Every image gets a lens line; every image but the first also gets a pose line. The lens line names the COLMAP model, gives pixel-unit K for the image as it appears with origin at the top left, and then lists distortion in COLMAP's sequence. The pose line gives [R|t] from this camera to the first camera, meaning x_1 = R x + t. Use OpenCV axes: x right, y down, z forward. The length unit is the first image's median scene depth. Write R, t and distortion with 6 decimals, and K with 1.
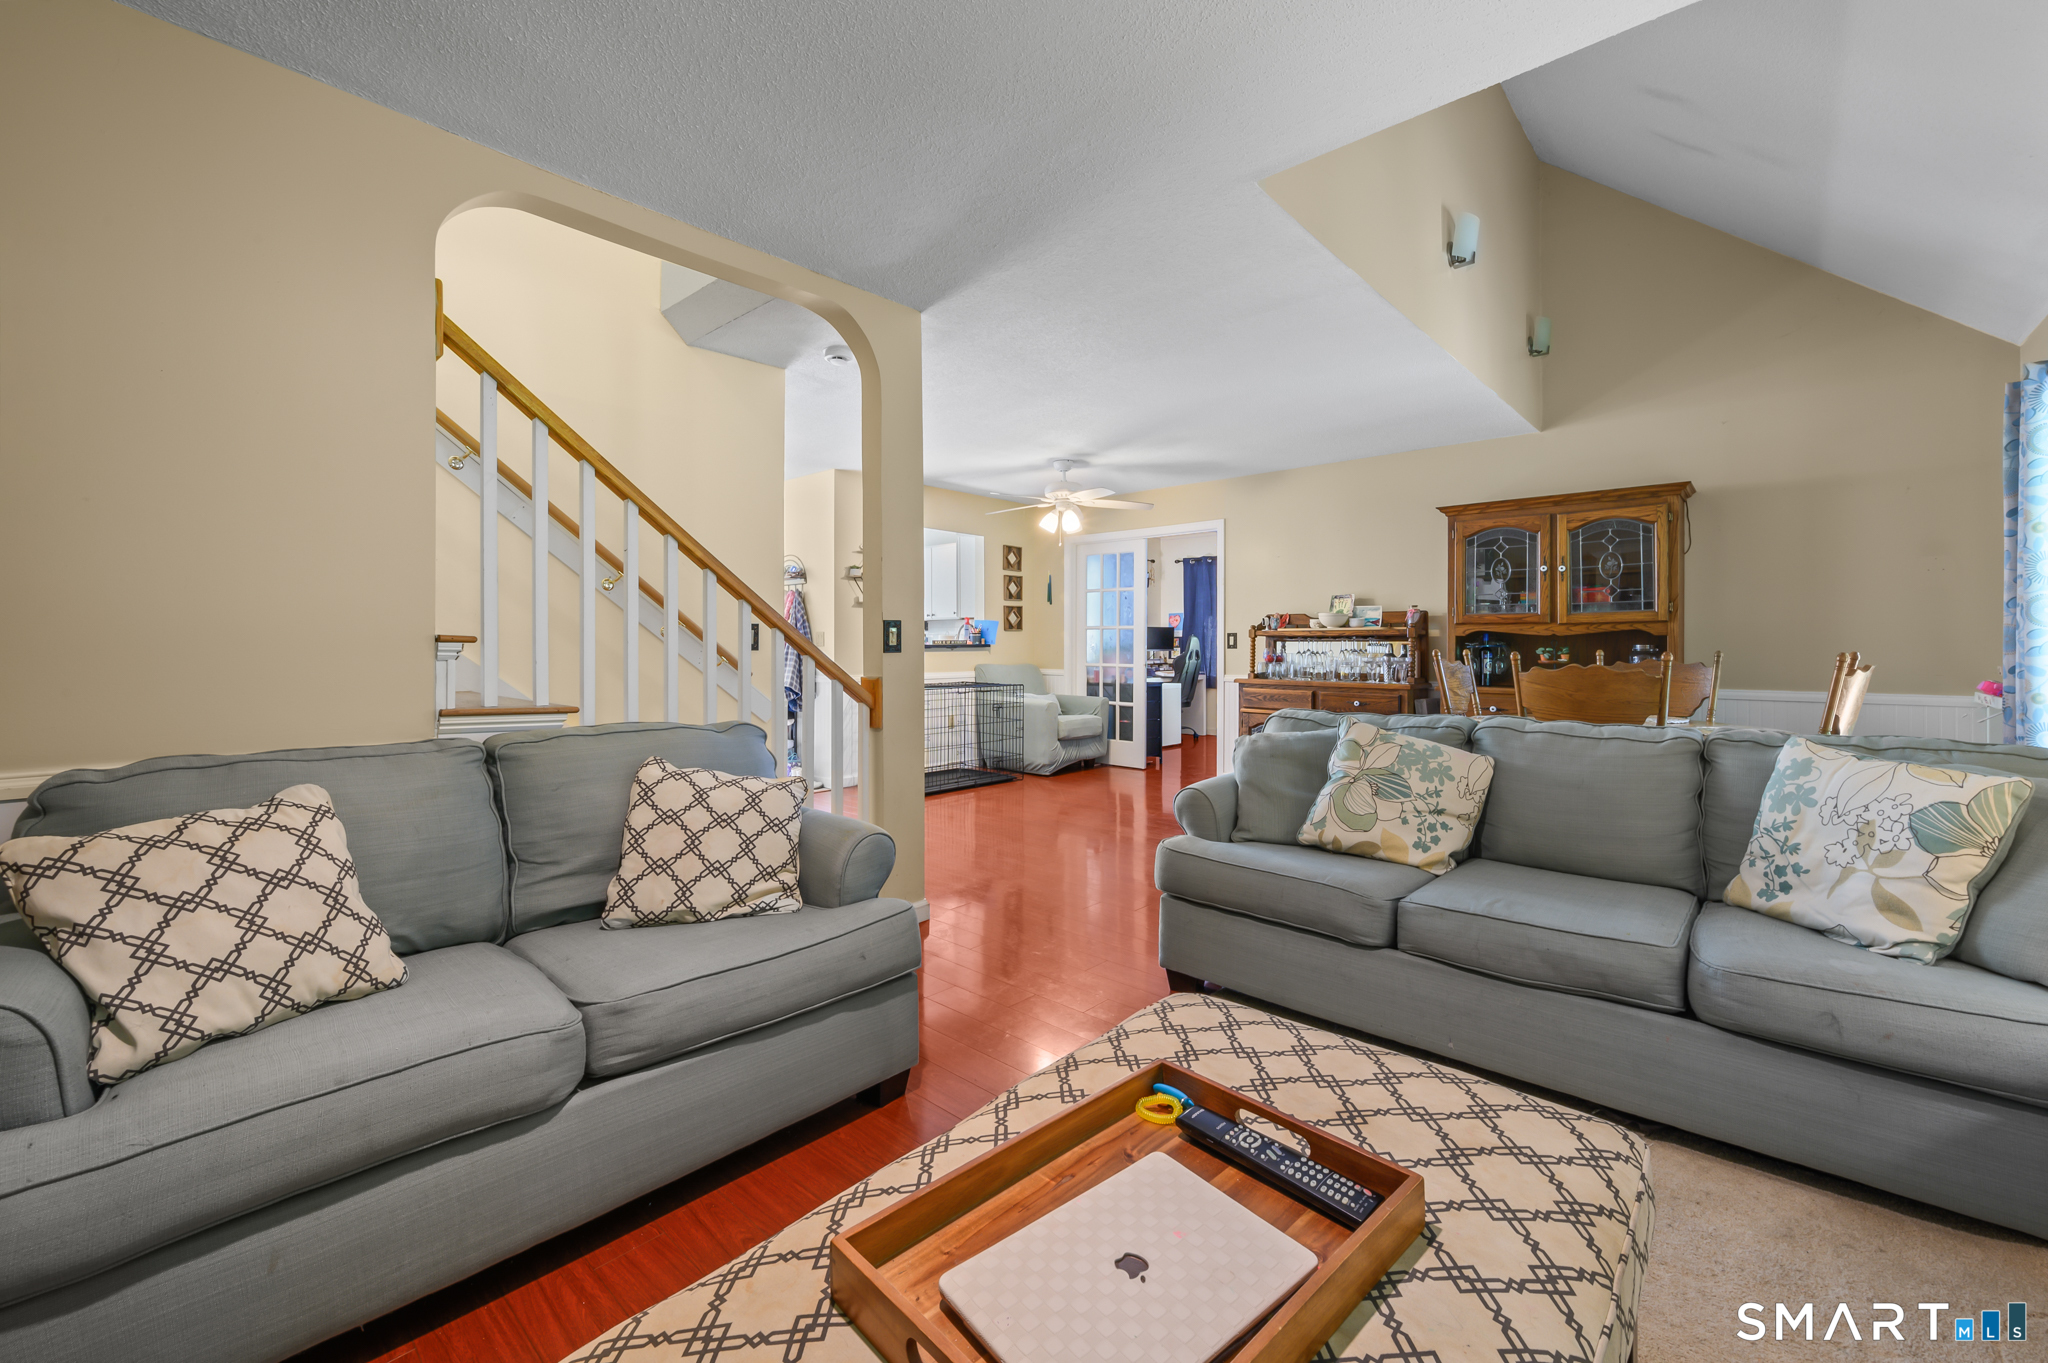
lens RADIAL K [[830.7, 0, 1046.4], [0, 830.7, 655.6], [0, 0, 1]] dist [-0.000226, -0.000069]
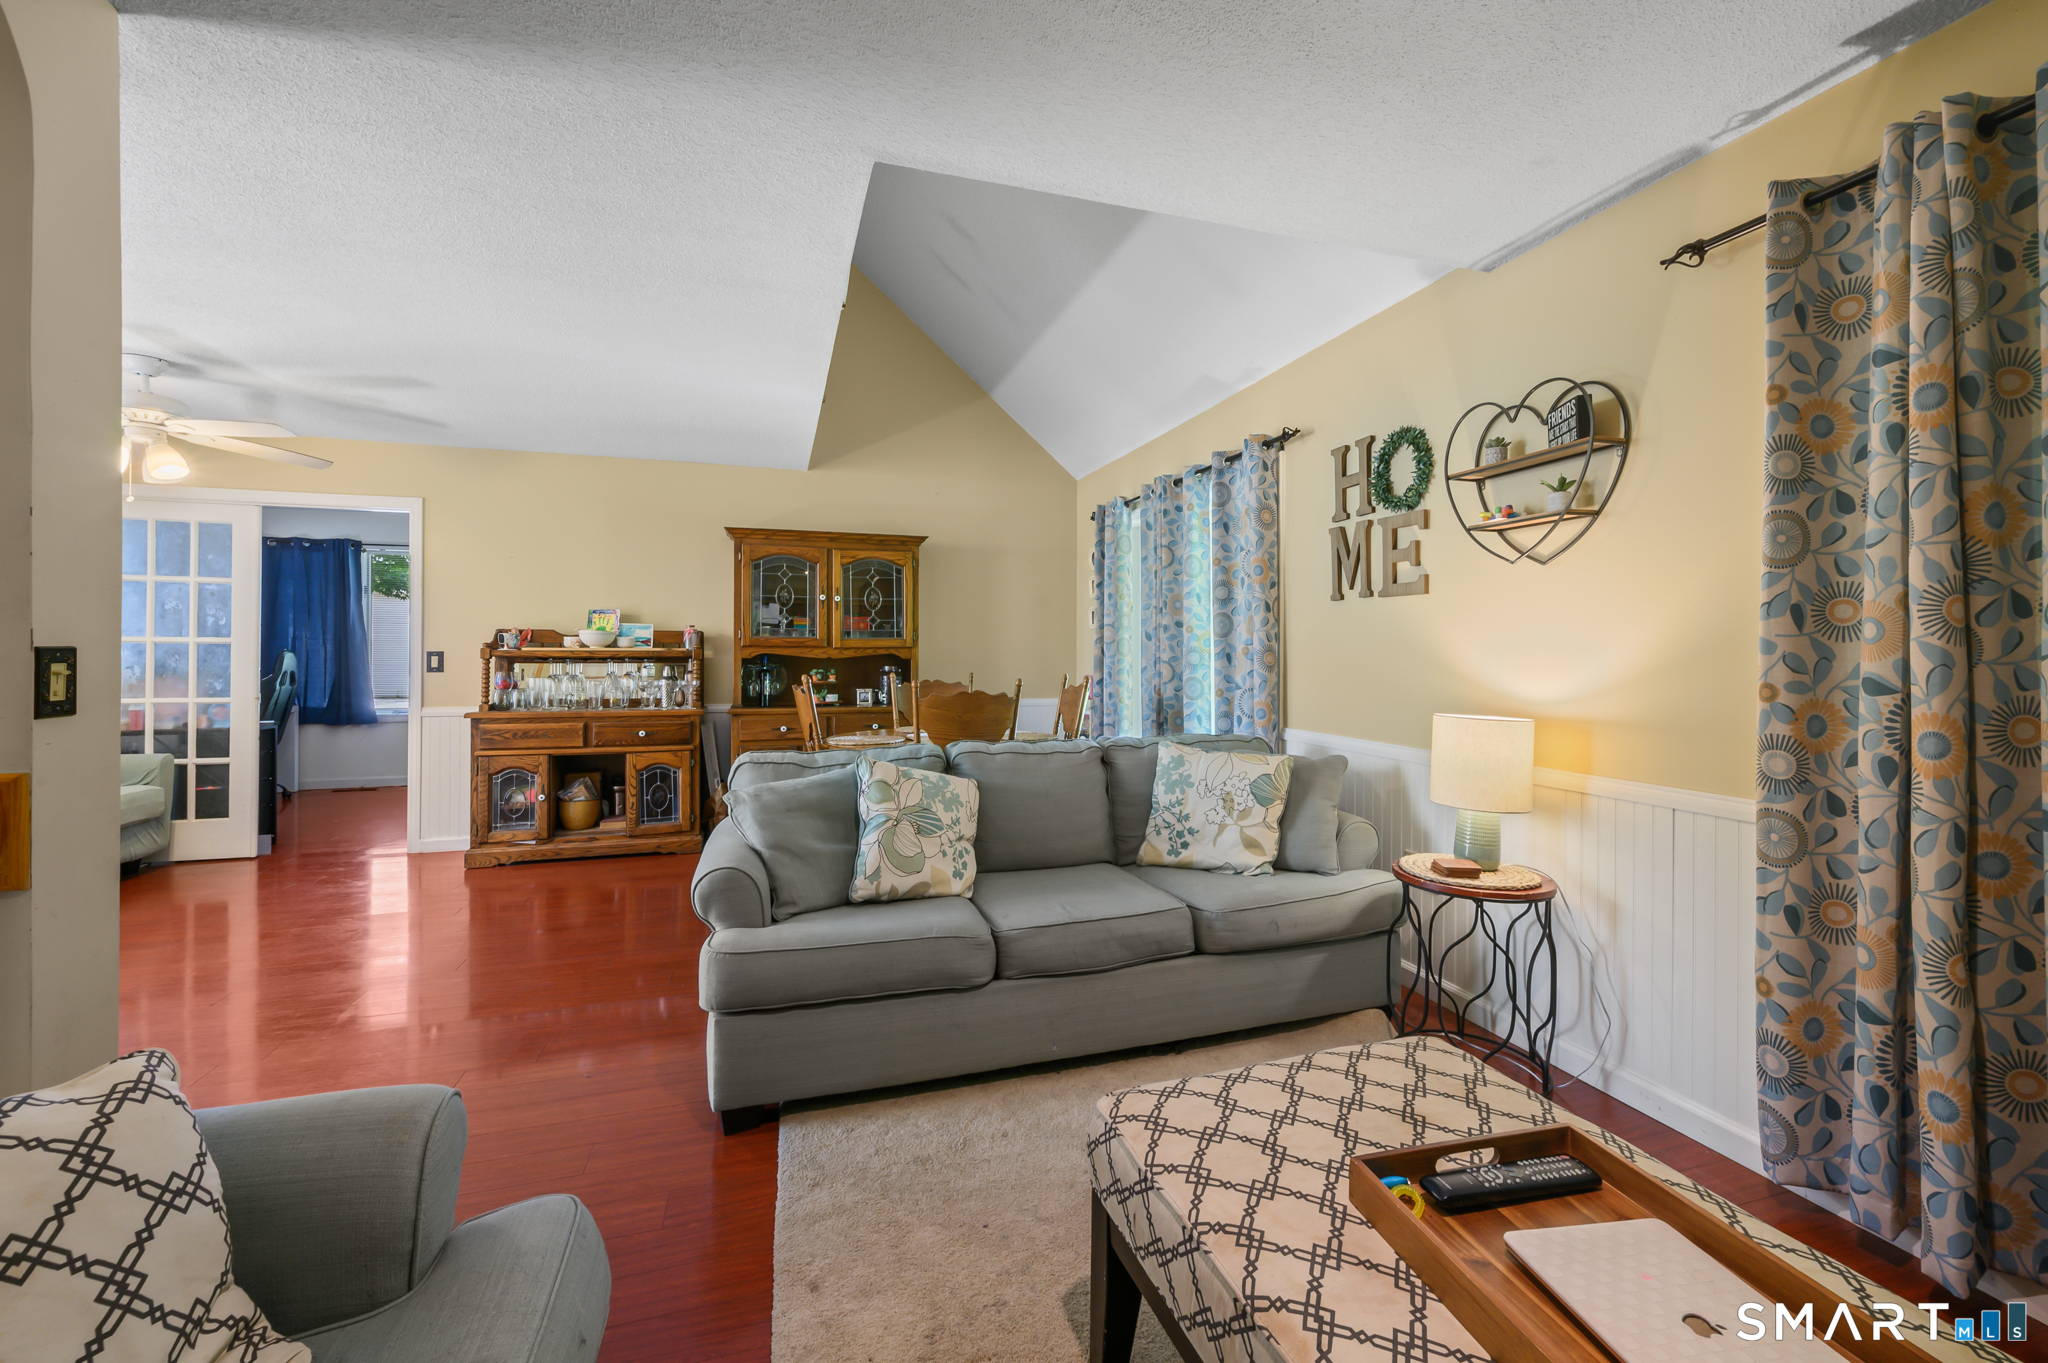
lens RADIAL K [[830.7, 0, 1046.4], [0, 830.7, 655.6], [0, 0, 1]] dist [-0.000226, -0.000069]
pose [[0.502295, -0.000755, 0.864696, -0.215178], [0.009453, 0.999945, -0.004619, -0.021486], [-0.864645, 0.010494, 0.502275, 0.206572]]
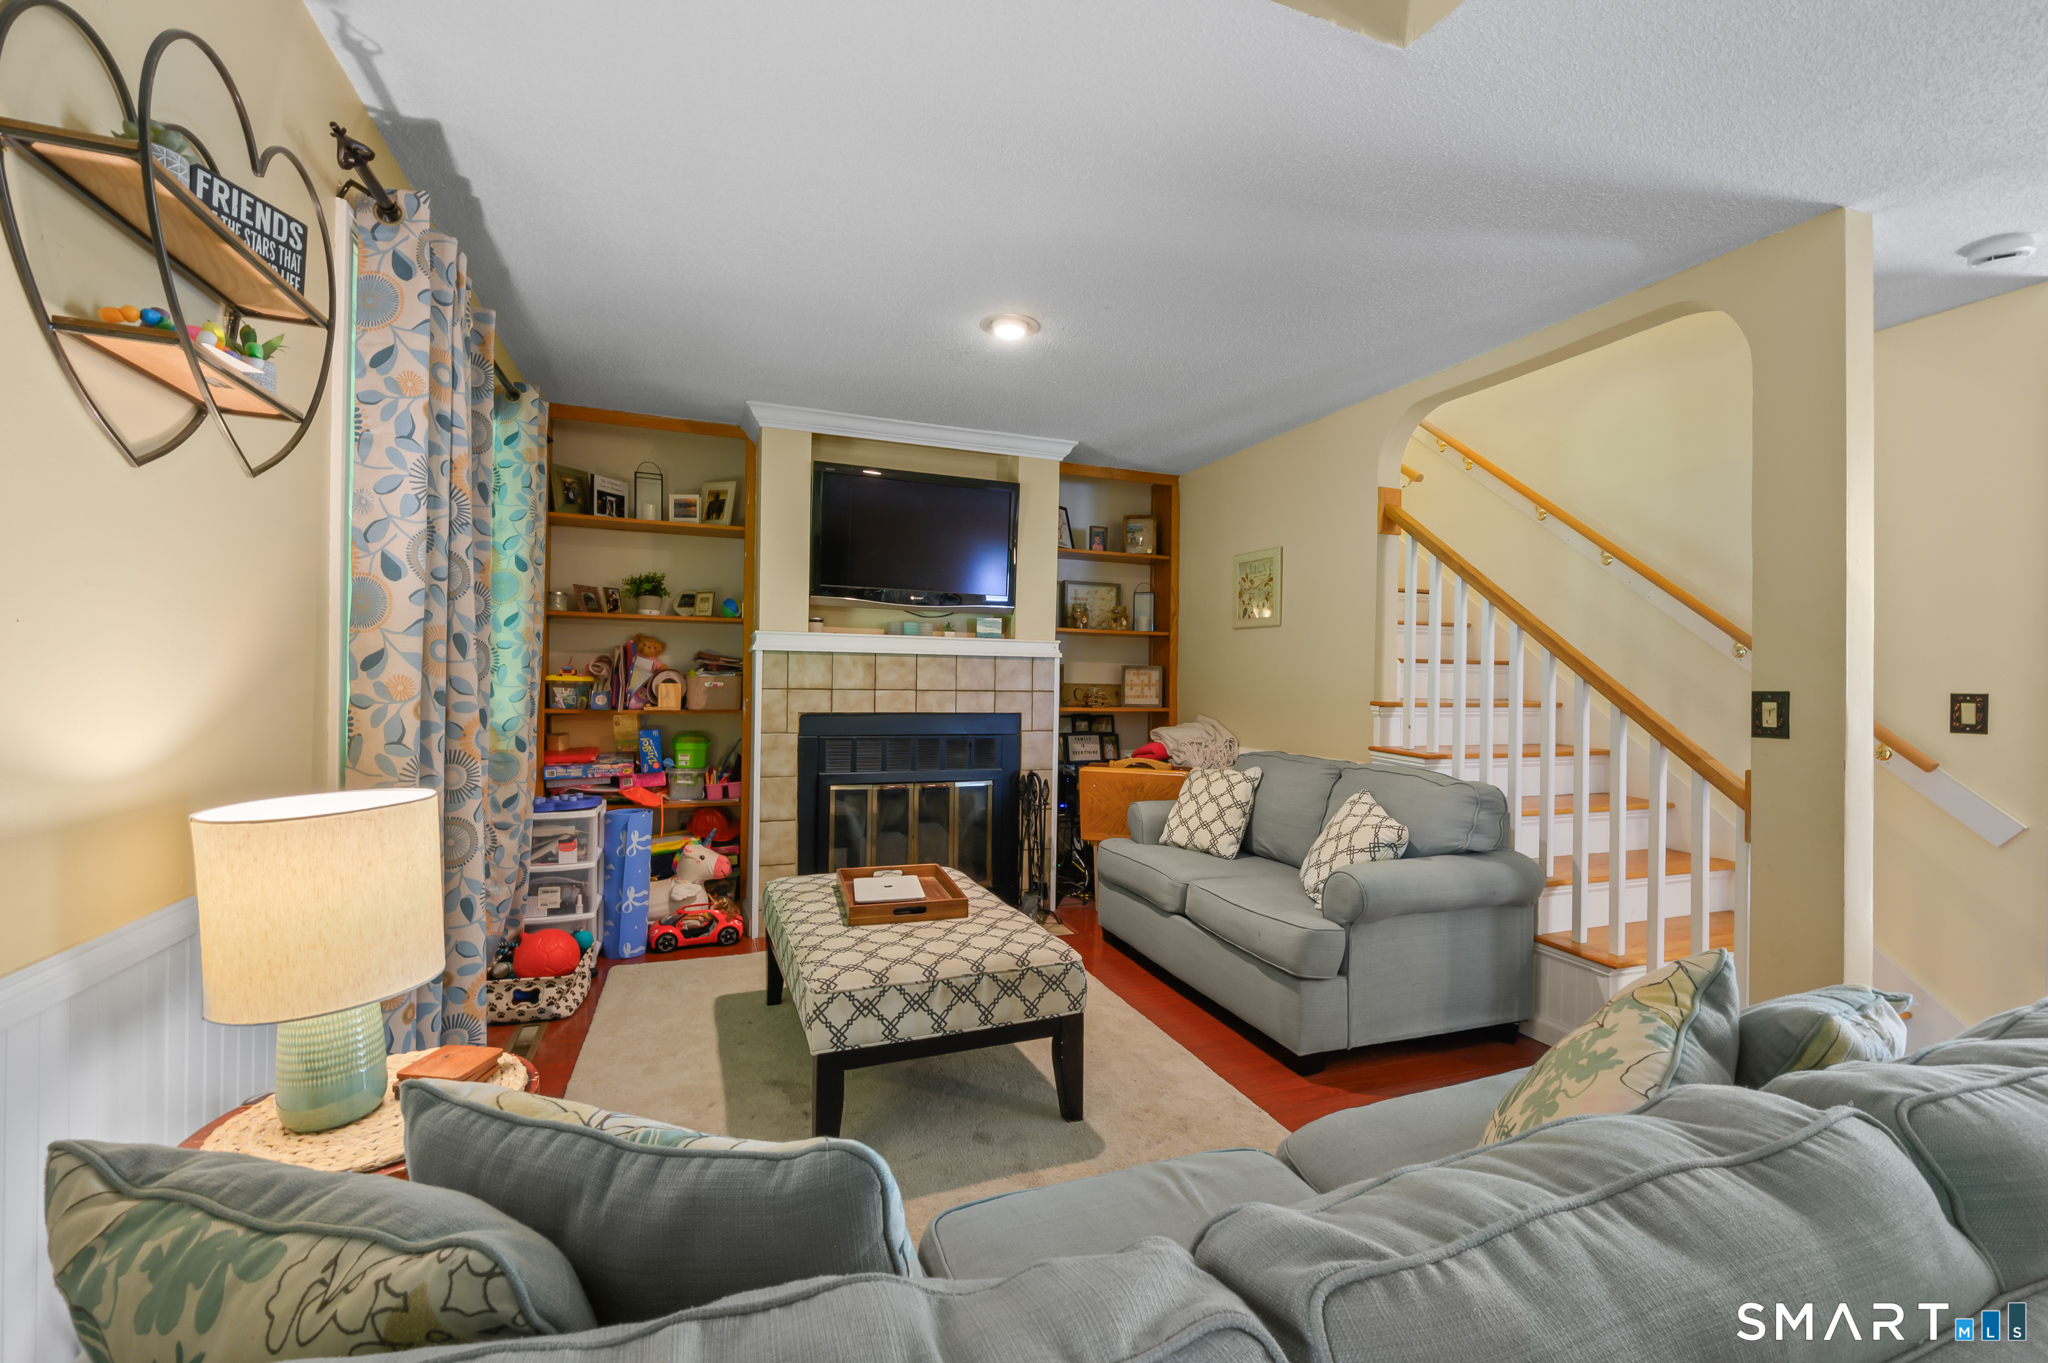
lens RADIAL K [[862.0, 0, 1024.0], [0, 862.0, 681.5], [0, 0, 1]] dist [-0.000175, -0.000561]
pose [[-0.456274, -0.005231, -0.889824, 0.521996], [-0.028082, 0.999569, 0.008523, -0.027377], [0.889396, 0.028877, -0.456224, 0.540019]]
